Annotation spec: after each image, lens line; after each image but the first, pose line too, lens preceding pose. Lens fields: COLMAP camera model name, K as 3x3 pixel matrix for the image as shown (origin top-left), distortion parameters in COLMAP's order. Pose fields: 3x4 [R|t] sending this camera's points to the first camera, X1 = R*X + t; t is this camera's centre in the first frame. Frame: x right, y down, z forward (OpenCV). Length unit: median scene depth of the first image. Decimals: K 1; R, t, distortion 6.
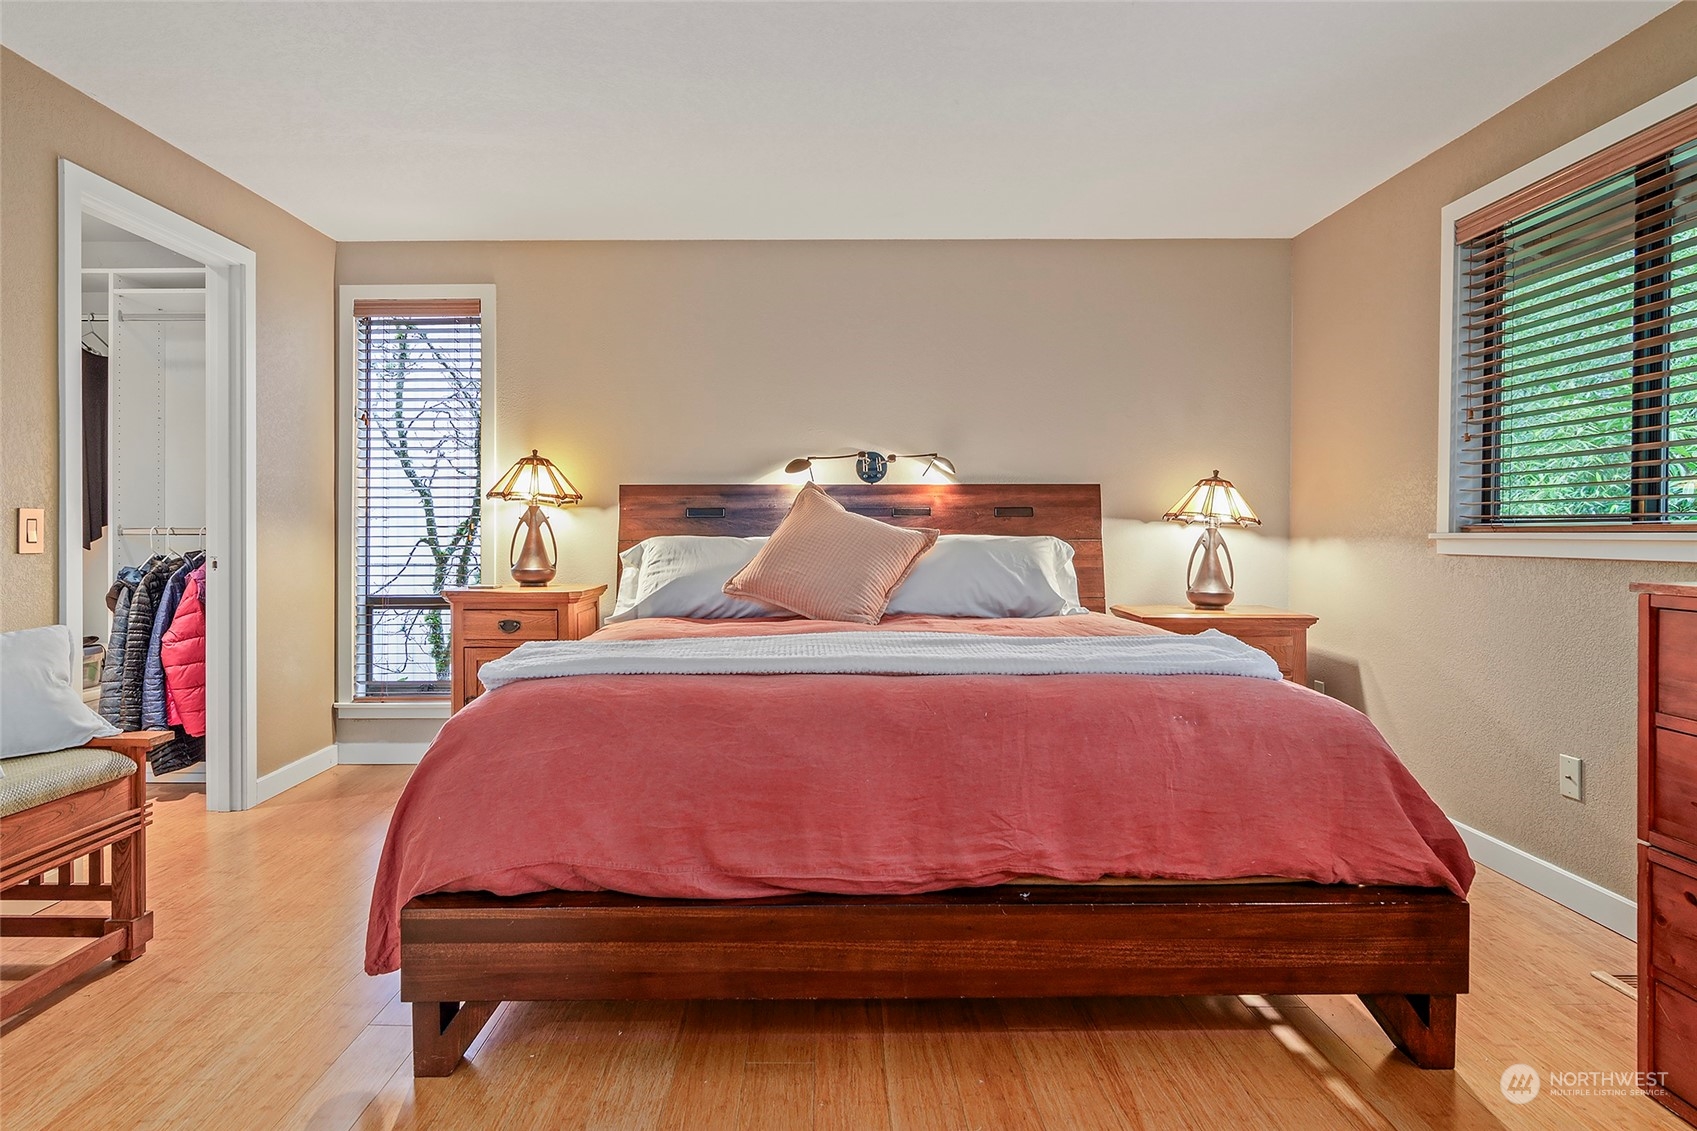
lens RADIAL K [[935.7, 0, 833.8], [0, 935.7, 526.4], [0, 0, 1]] dist [0.004938, -0.000301]
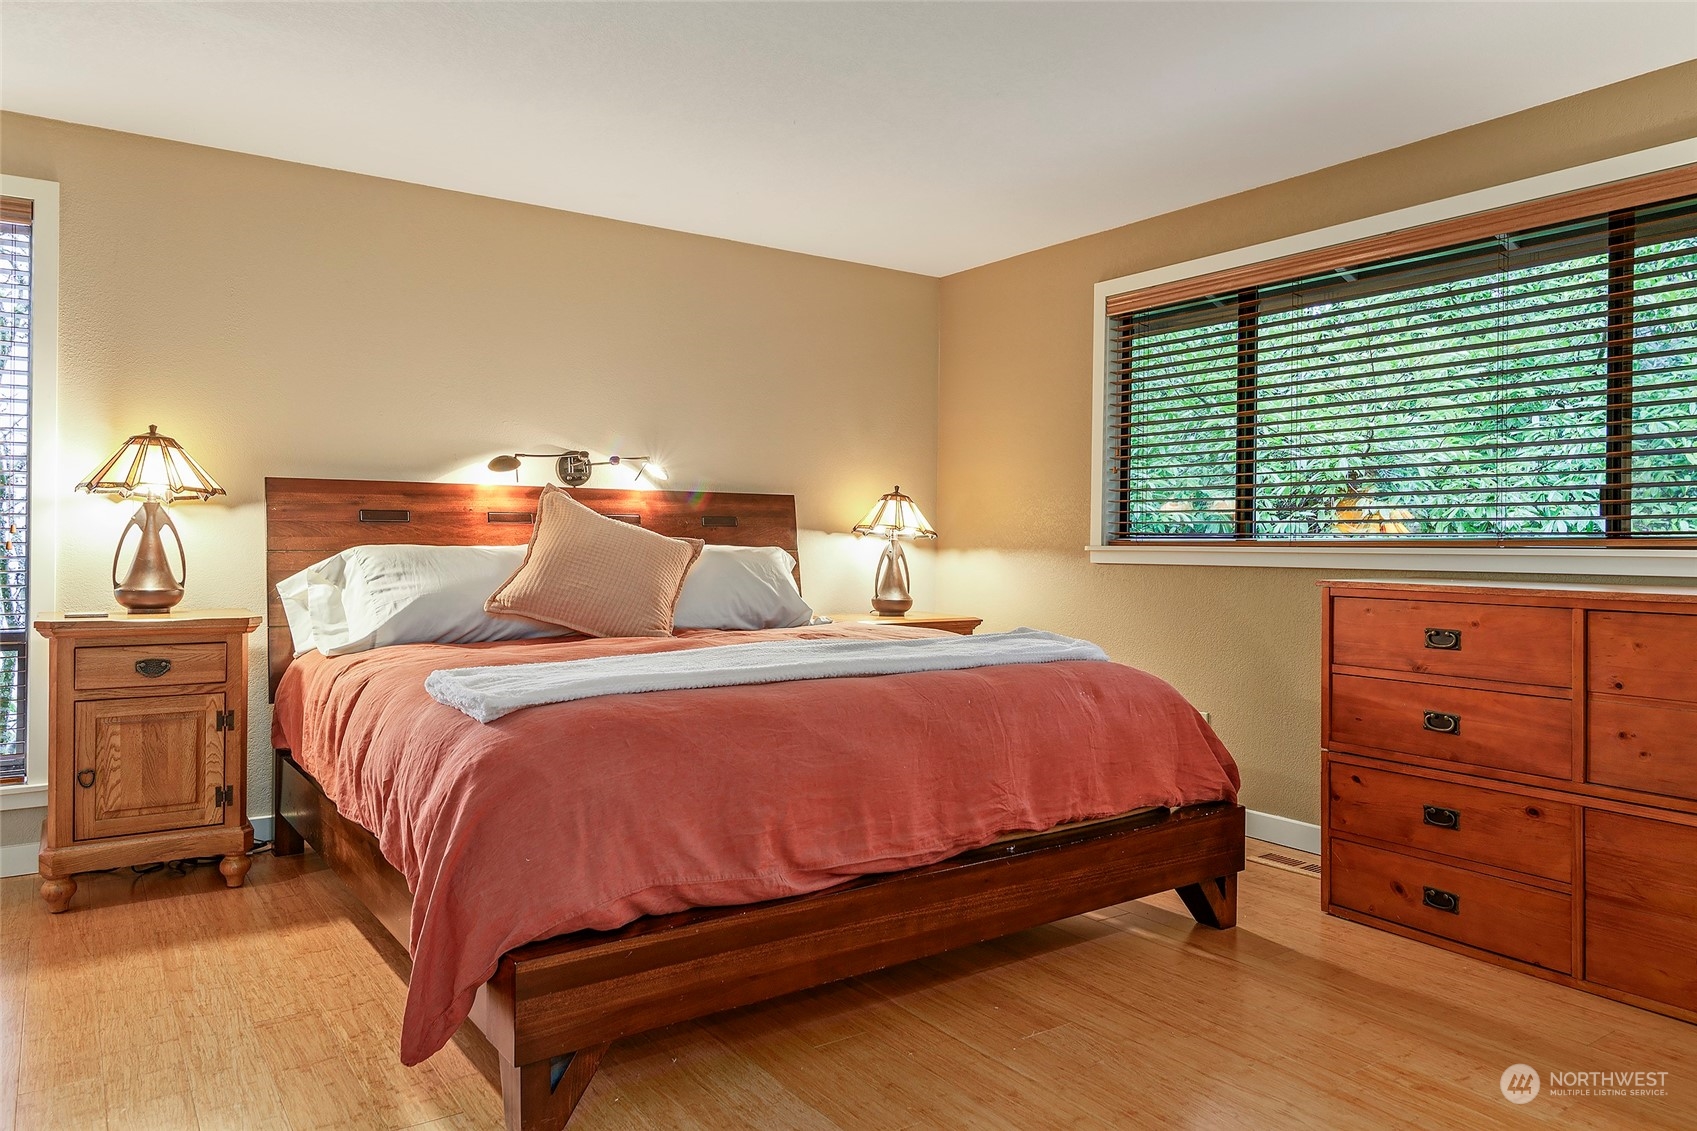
lens RADIAL K [[1130.3, 0, 845.1], [0, 1130.3, 523.9], [0, 0, 1]] dist [0.005307, 0.002923]
pose [[0.819927, 0.015804, 0.572250, -0.759254], [-0.011104, 0.999870, -0.011704, -0.001544], [-0.572360, 0.003242, 0.819996, -0.061514]]
